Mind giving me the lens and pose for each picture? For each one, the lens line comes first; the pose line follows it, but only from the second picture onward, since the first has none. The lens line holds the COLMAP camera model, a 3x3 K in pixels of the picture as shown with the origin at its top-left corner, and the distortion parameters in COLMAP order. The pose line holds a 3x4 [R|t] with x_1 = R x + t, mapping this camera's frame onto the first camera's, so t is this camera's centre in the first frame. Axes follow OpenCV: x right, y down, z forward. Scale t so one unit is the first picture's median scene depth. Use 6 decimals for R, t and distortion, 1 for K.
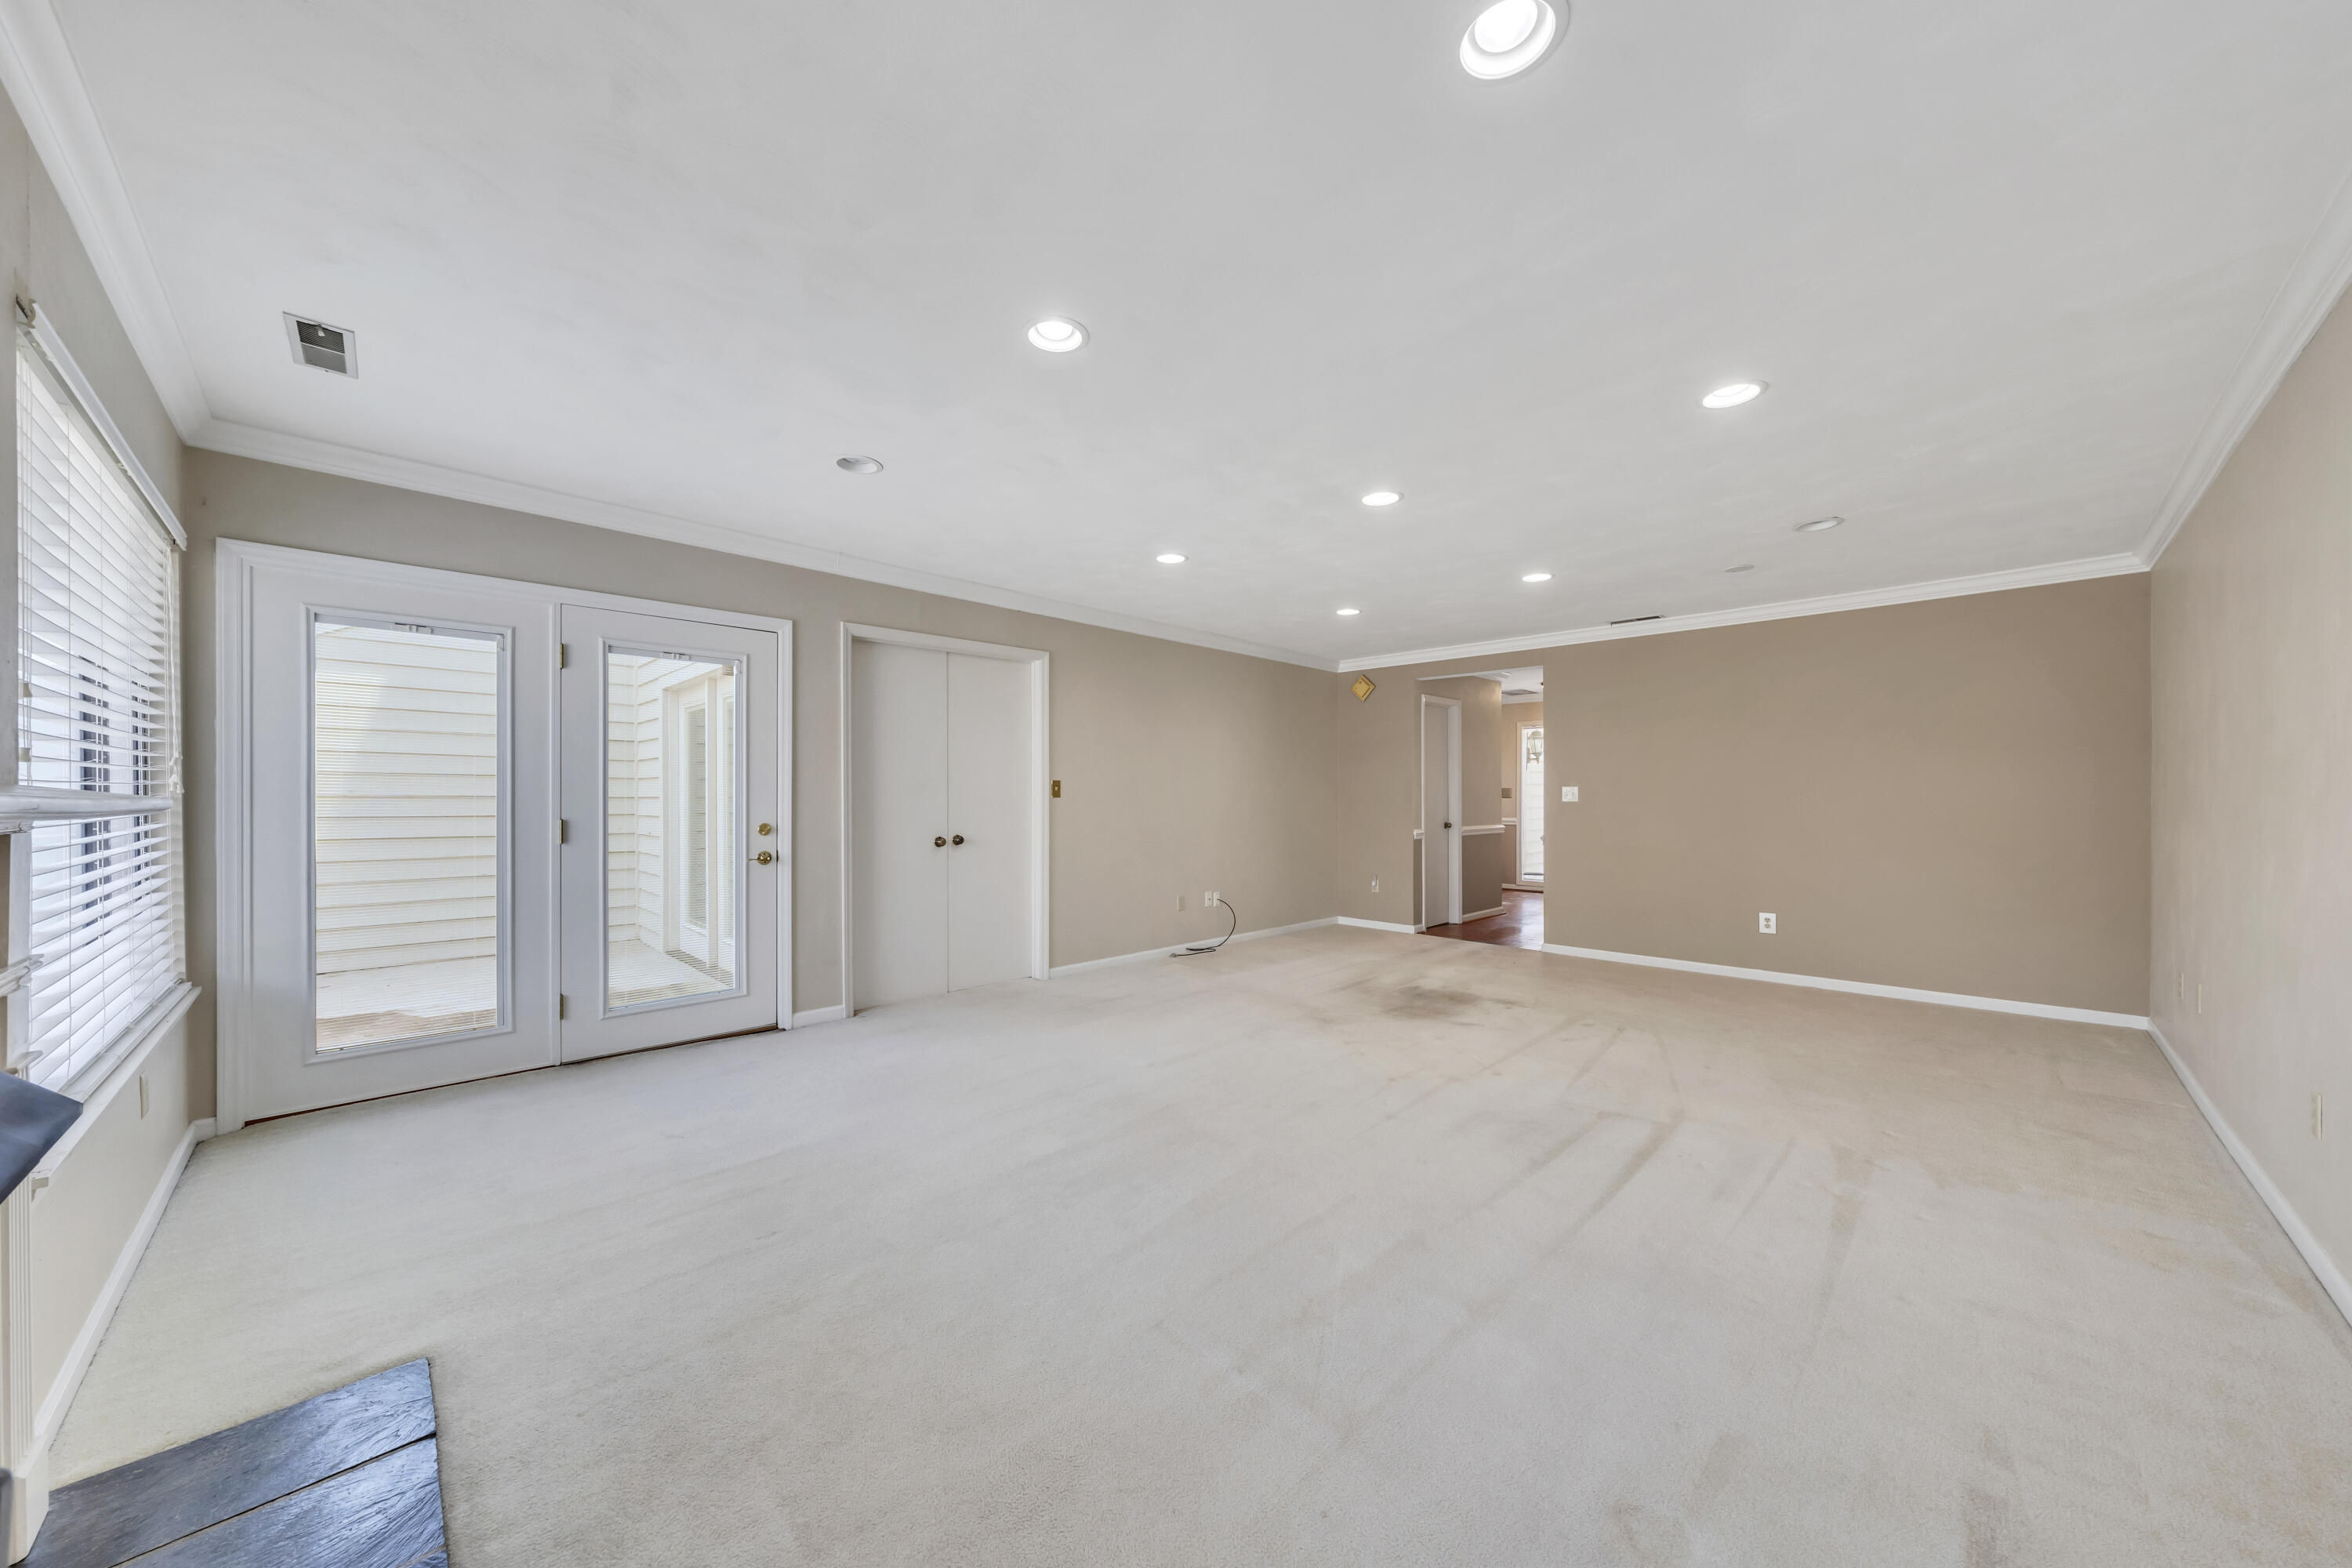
lens RADIAL K [[803.7, 0, 1161.3], [0, 803.7, 789.8], [0, 0, 1]] dist [-0.001219, -0.000051]
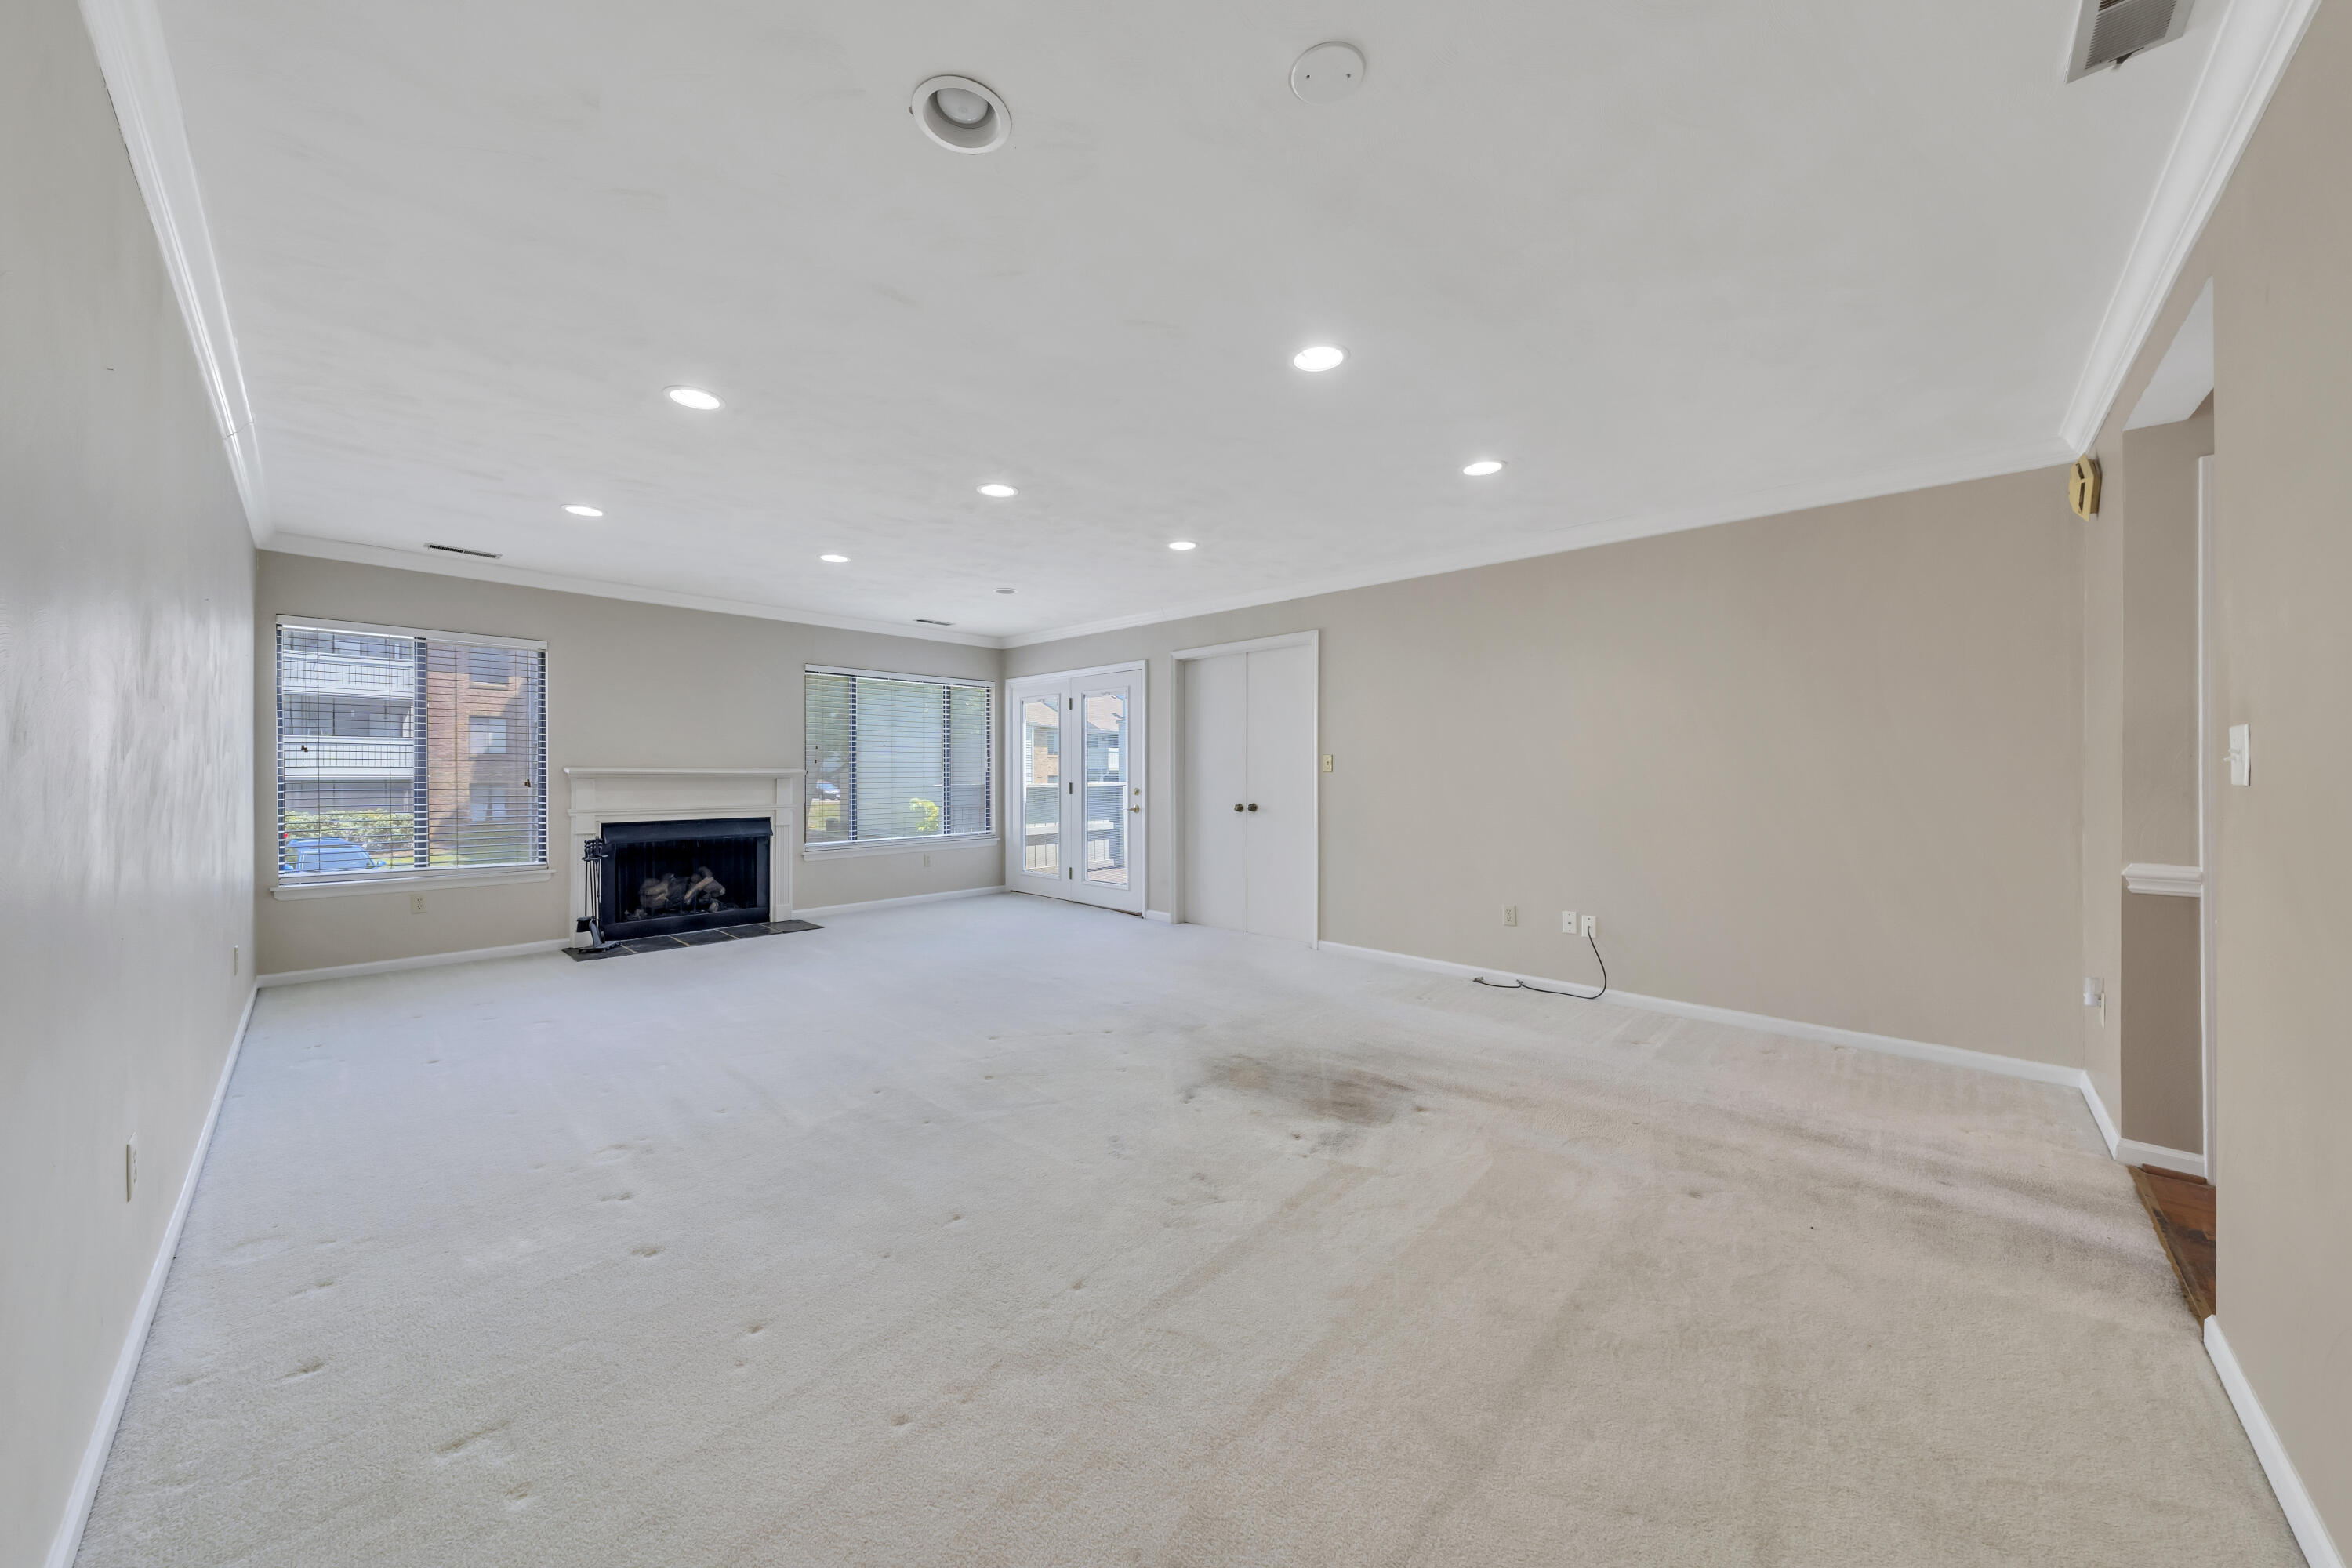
lens RADIAL K [[803.7, 0, 1161.3], [0, 803.7, 789.8], [0, 0, 1]] dist [-0.001219, -0.000051]
pose [[0.024352, 0.018212, -0.999538, 1.026493], [0.007678, 0.999801, 0.018403, 0.014525], [0.999674, -0.008123, 0.024208, 0.916382]]
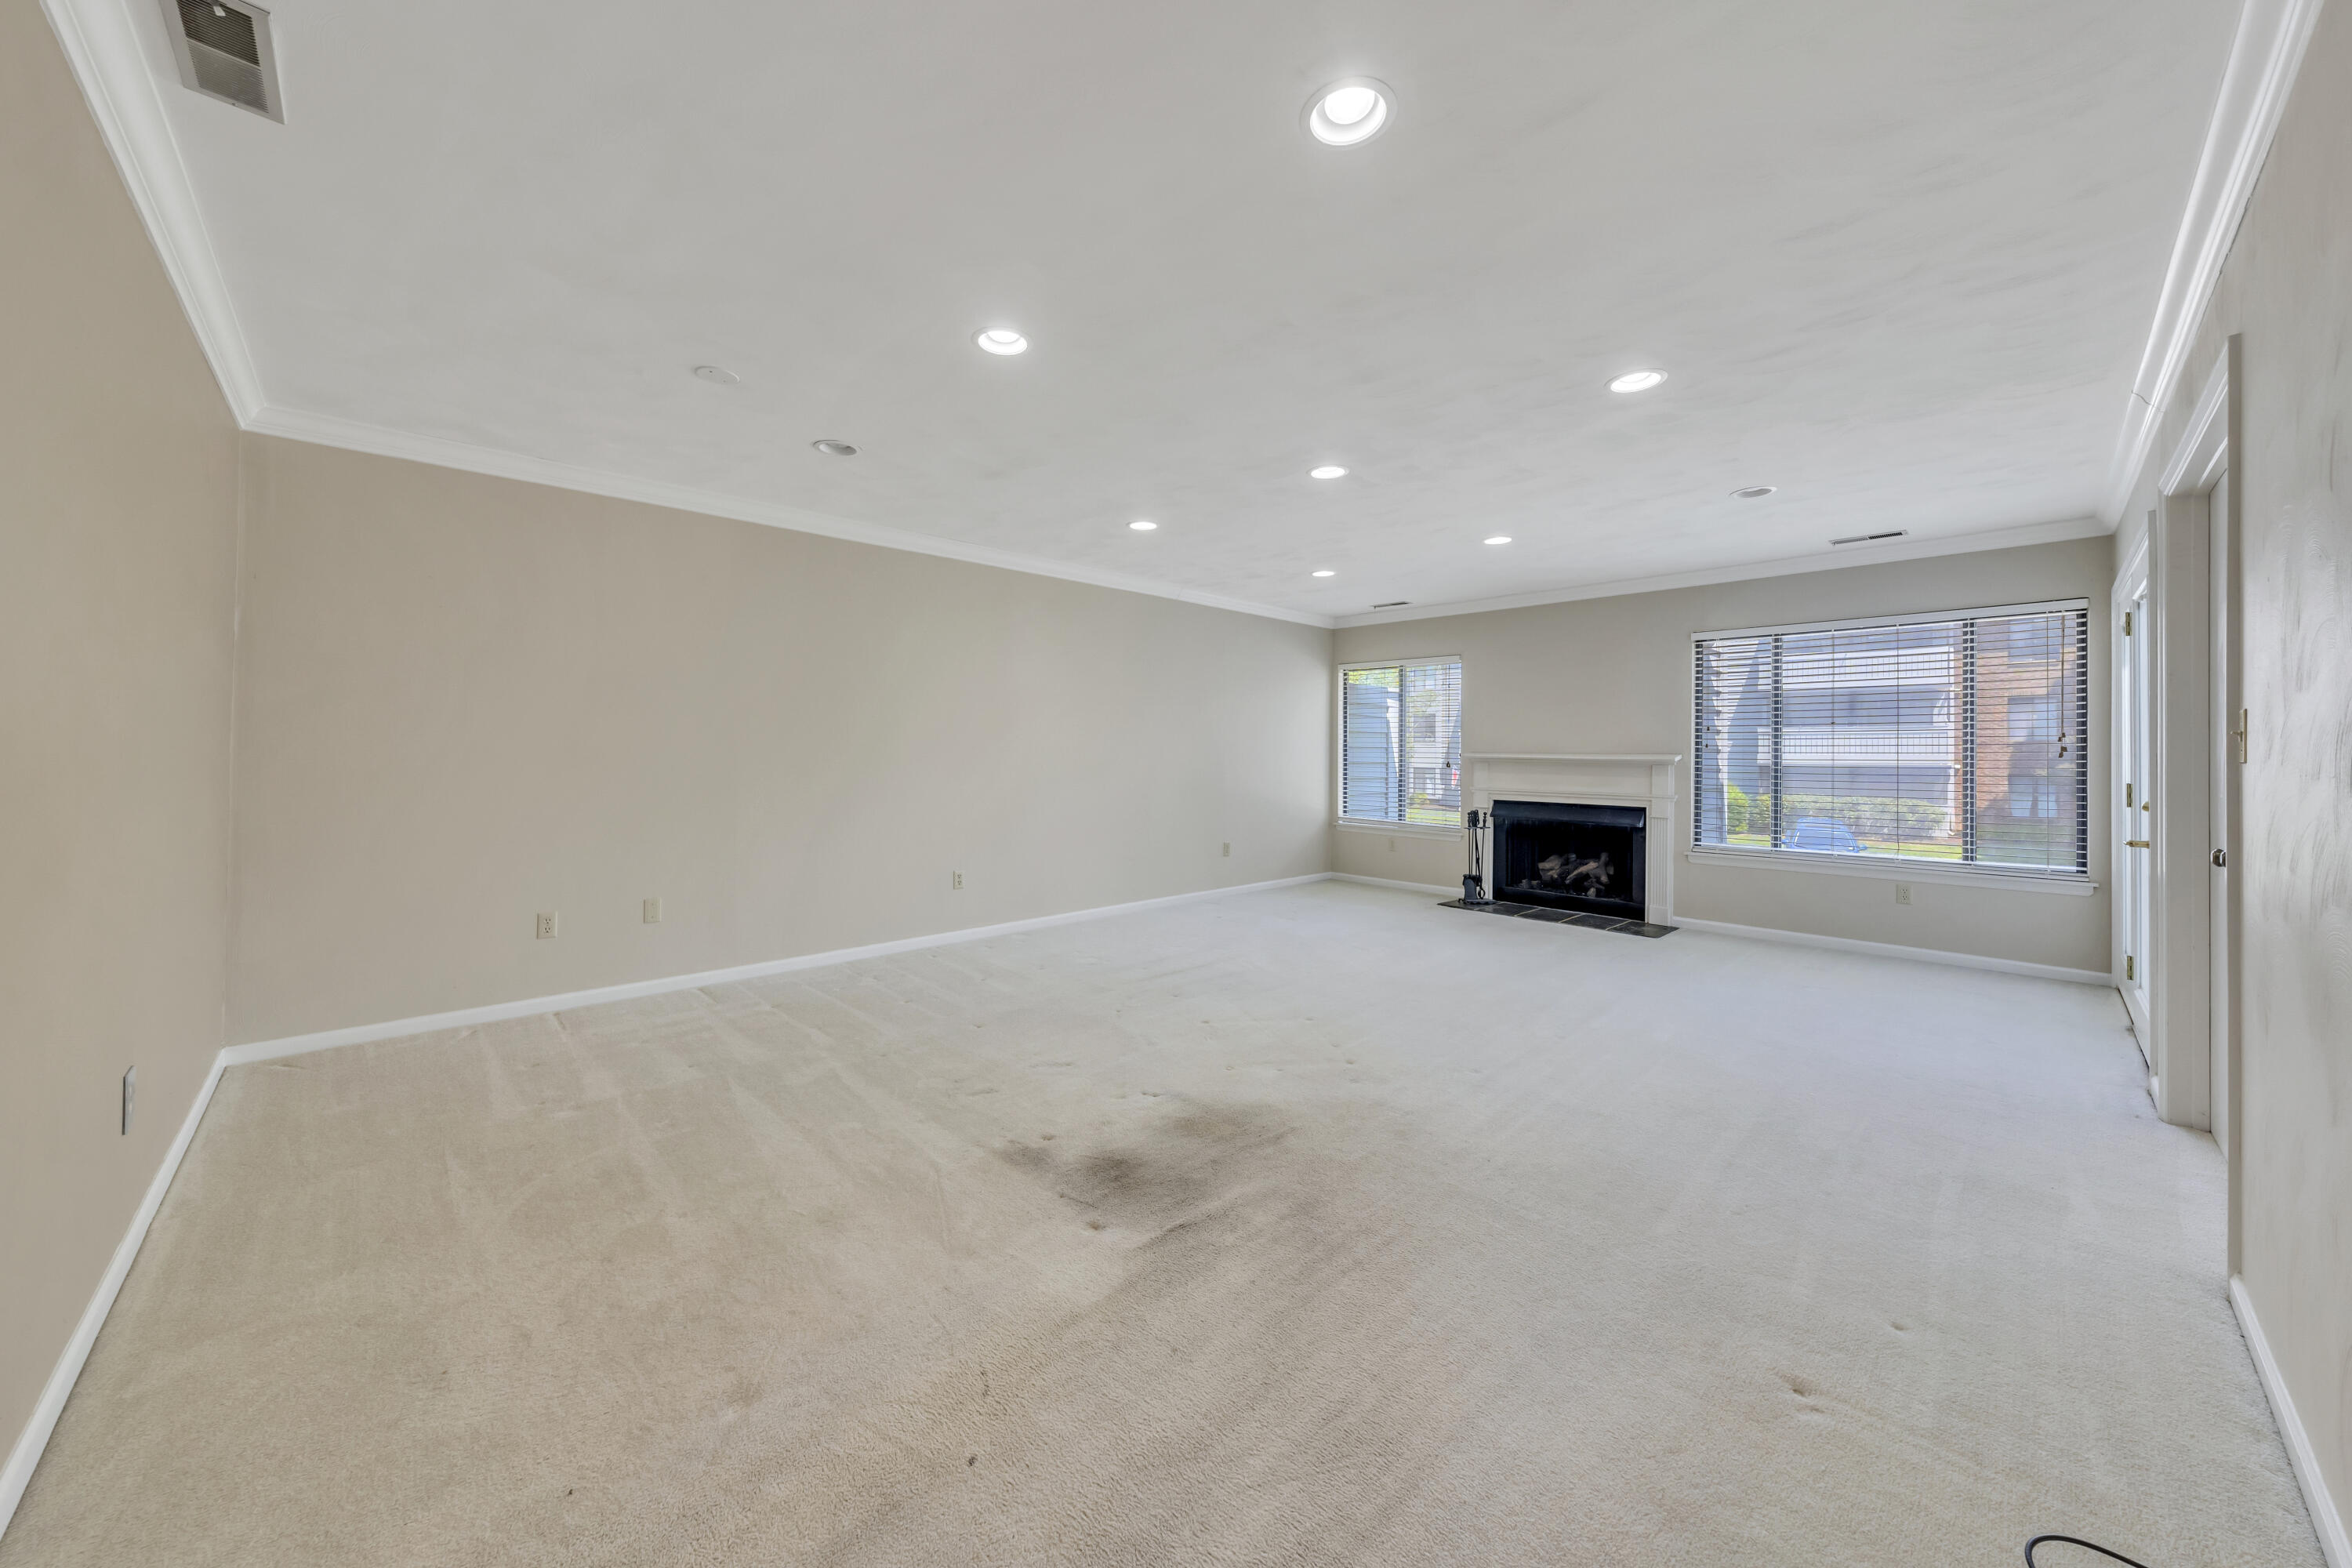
lens RADIAL K [[820.8, 0, 1161.8], [0, 820.8, 758.6], [0, 0, 1]] dist [-0.000314, -0.000067]
pose [[-0.999741, -0.012219, 0.019182, 0.356995], [-0.012269, 0.999922, -0.002489, 0.017679], [-0.019150, -0.002724, -0.999813, 1.597842]]
